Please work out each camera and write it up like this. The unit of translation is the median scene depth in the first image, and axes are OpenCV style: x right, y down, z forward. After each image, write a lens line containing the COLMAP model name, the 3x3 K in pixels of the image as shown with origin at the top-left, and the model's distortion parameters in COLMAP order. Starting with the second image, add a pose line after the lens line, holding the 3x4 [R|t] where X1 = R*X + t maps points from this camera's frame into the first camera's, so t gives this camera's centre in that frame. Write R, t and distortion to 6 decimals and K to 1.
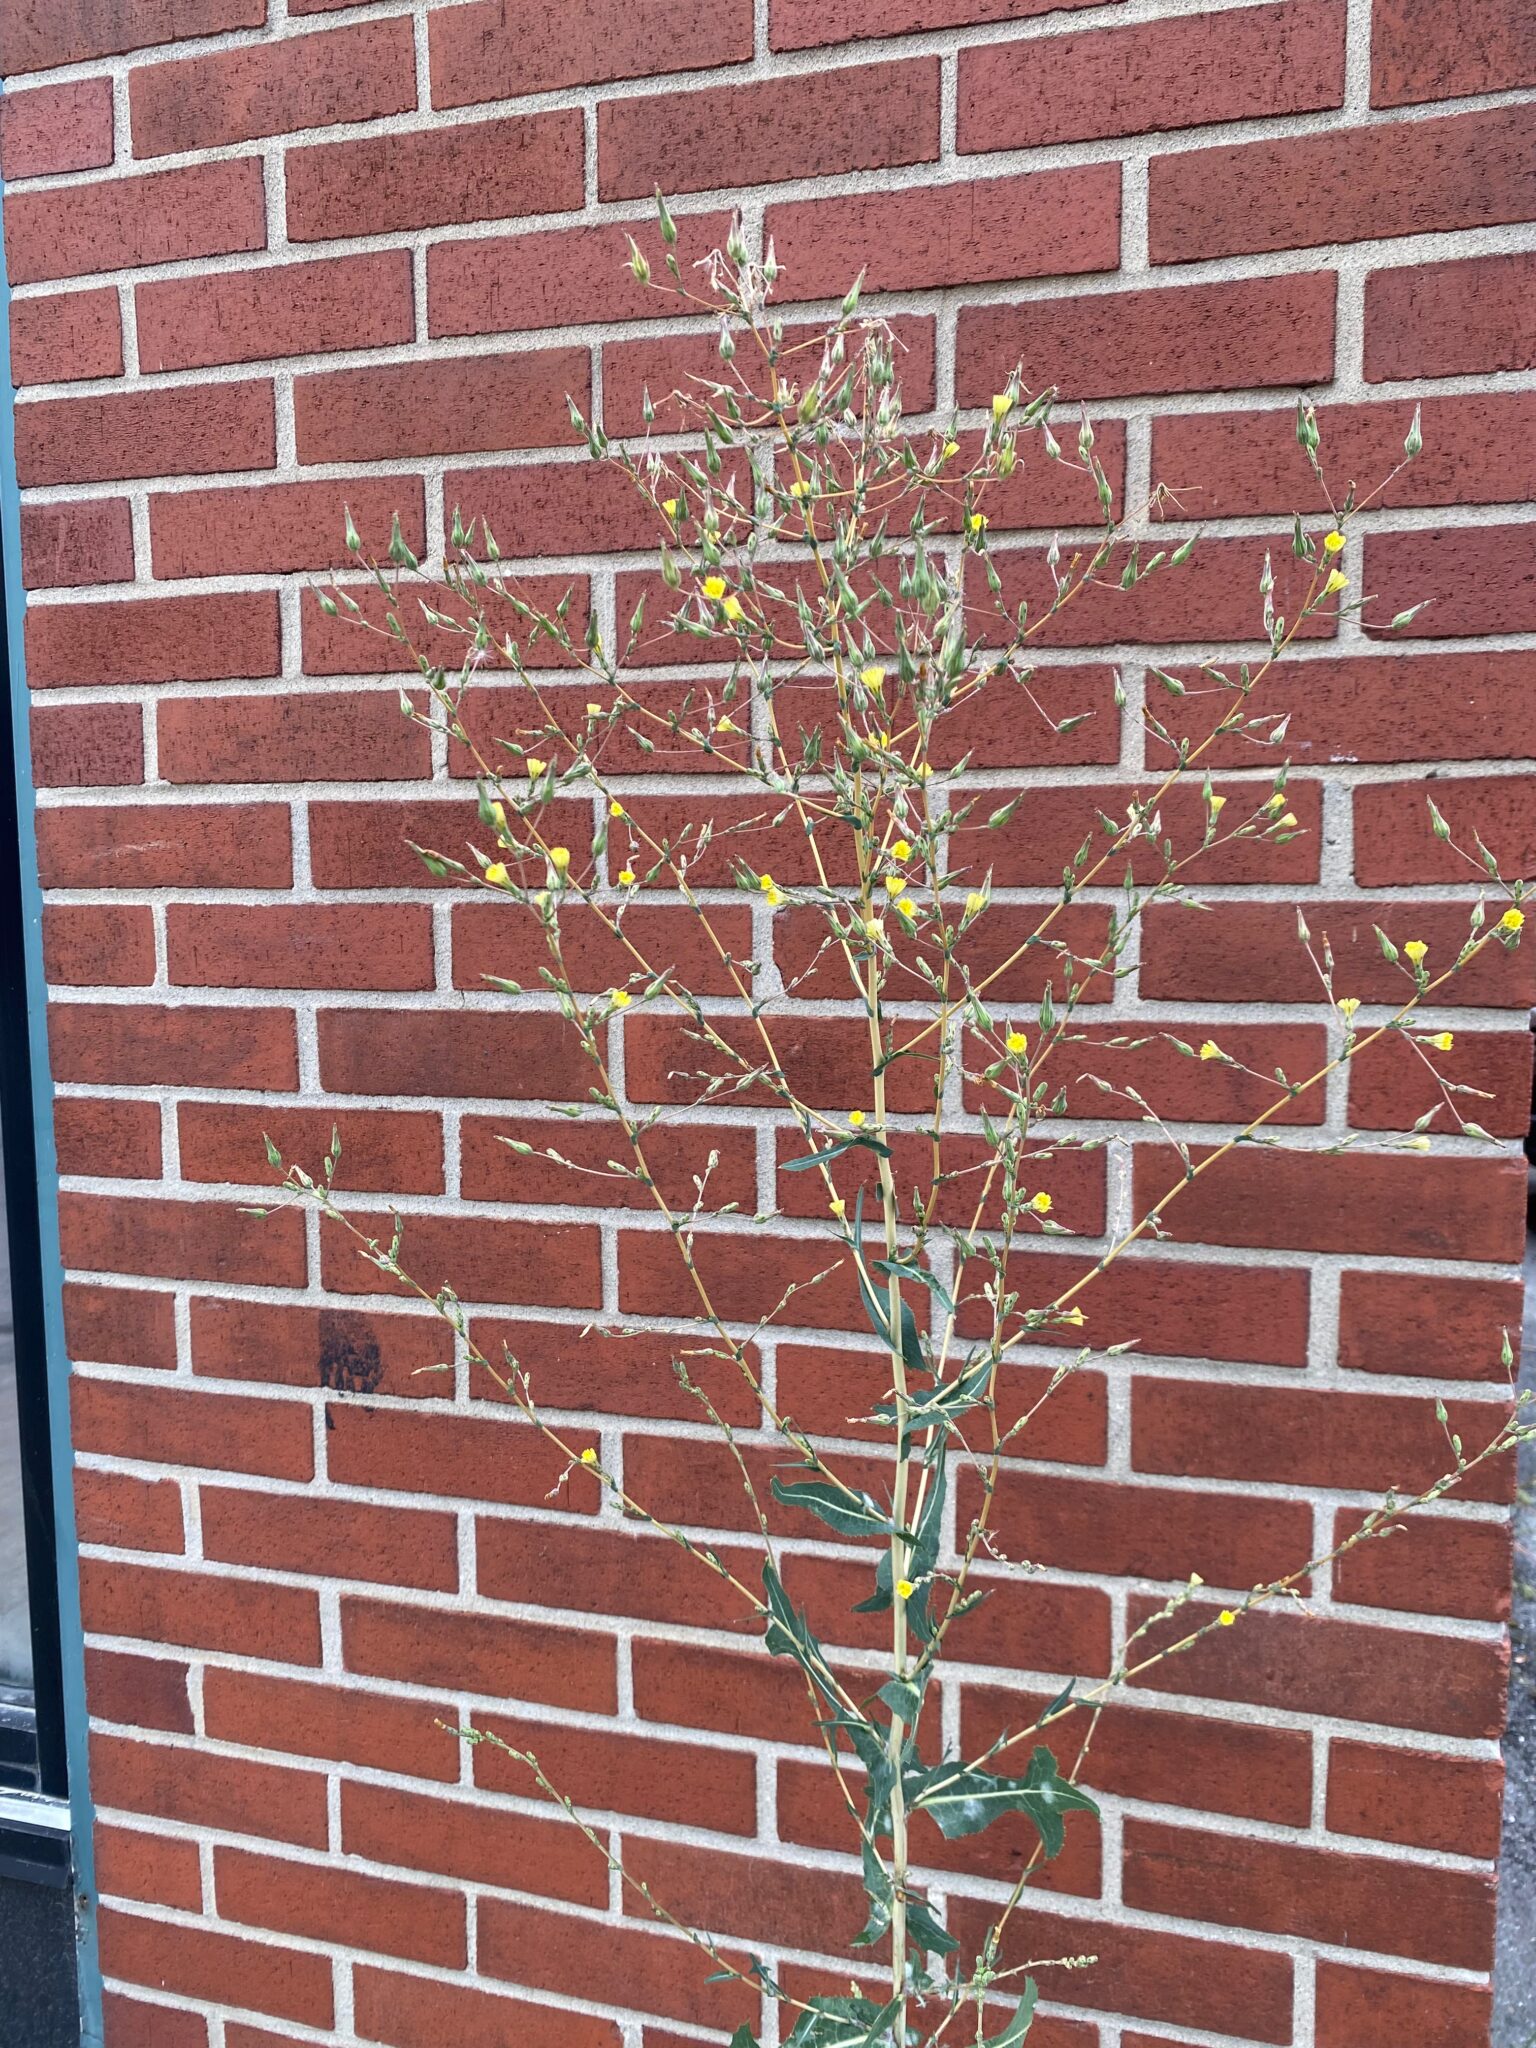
lens RADIAL K [[1562.7, 0, 768.0], [0, 1562.7, 1024.0], [0, 0, 1]] dist [0.021780, -0.046205]
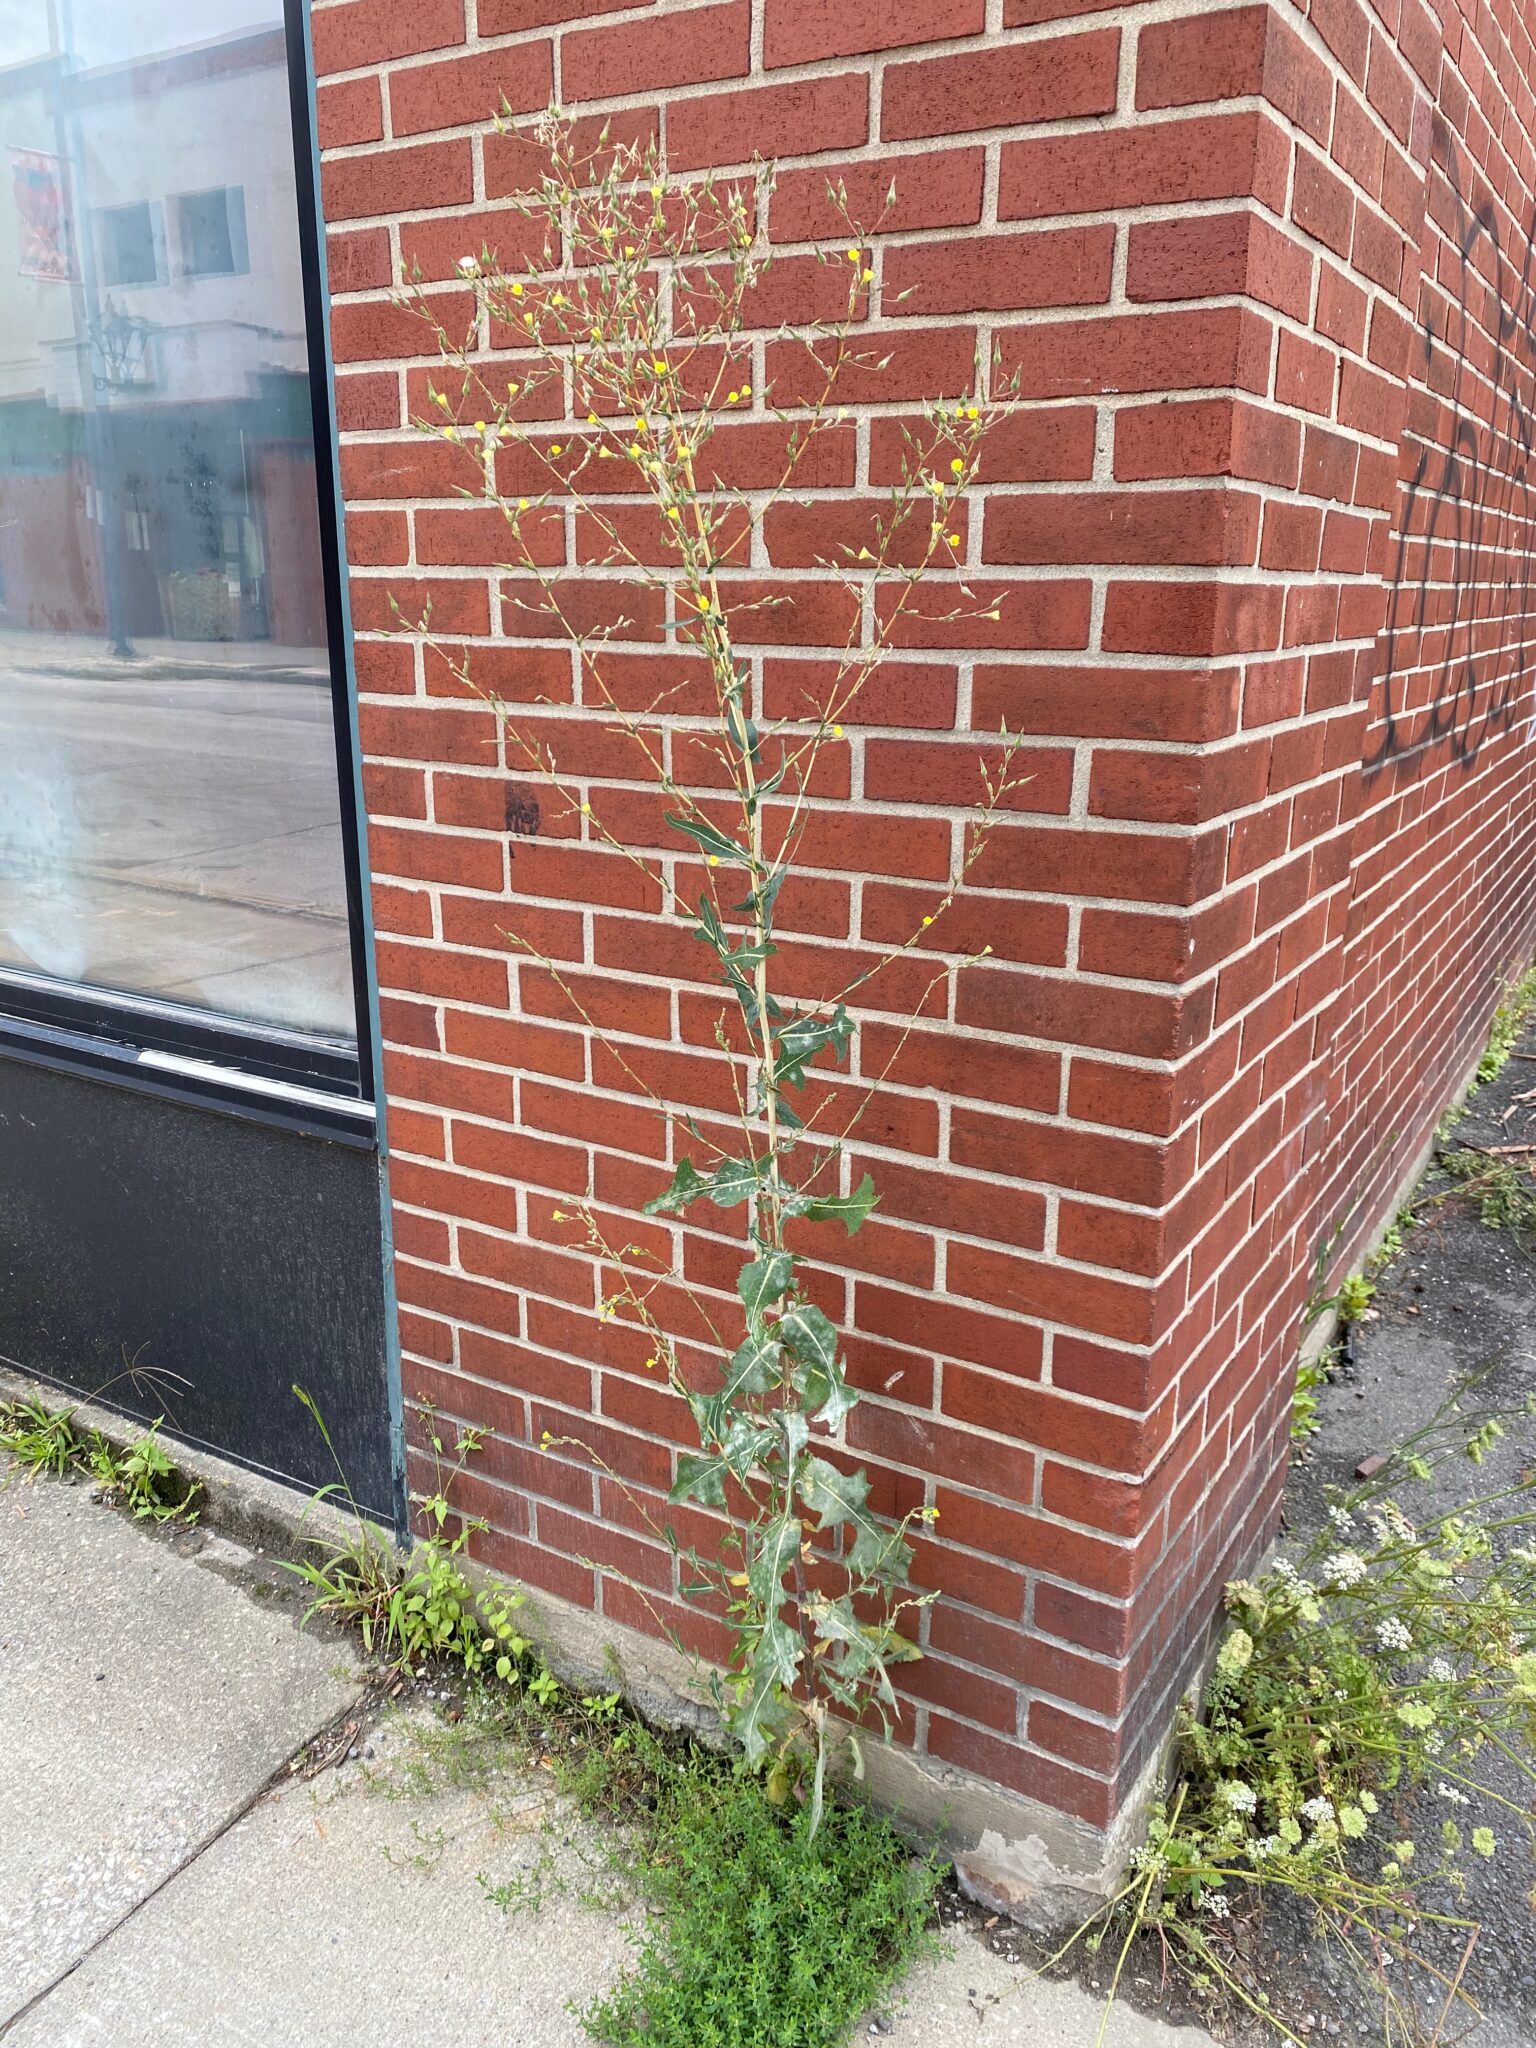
lens RADIAL K [[1562.7, 0, 768.0], [0, 1562.7, 1024.0], [0, 0, 1]] dist [0.021780, -0.046205]
pose [[0.964922, 0.081969, -0.249412, 0.387283], [-0.034639, 0.981454, 0.188543, 0.120447], [0.260241, -0.173290, 0.949866, -0.471685]]
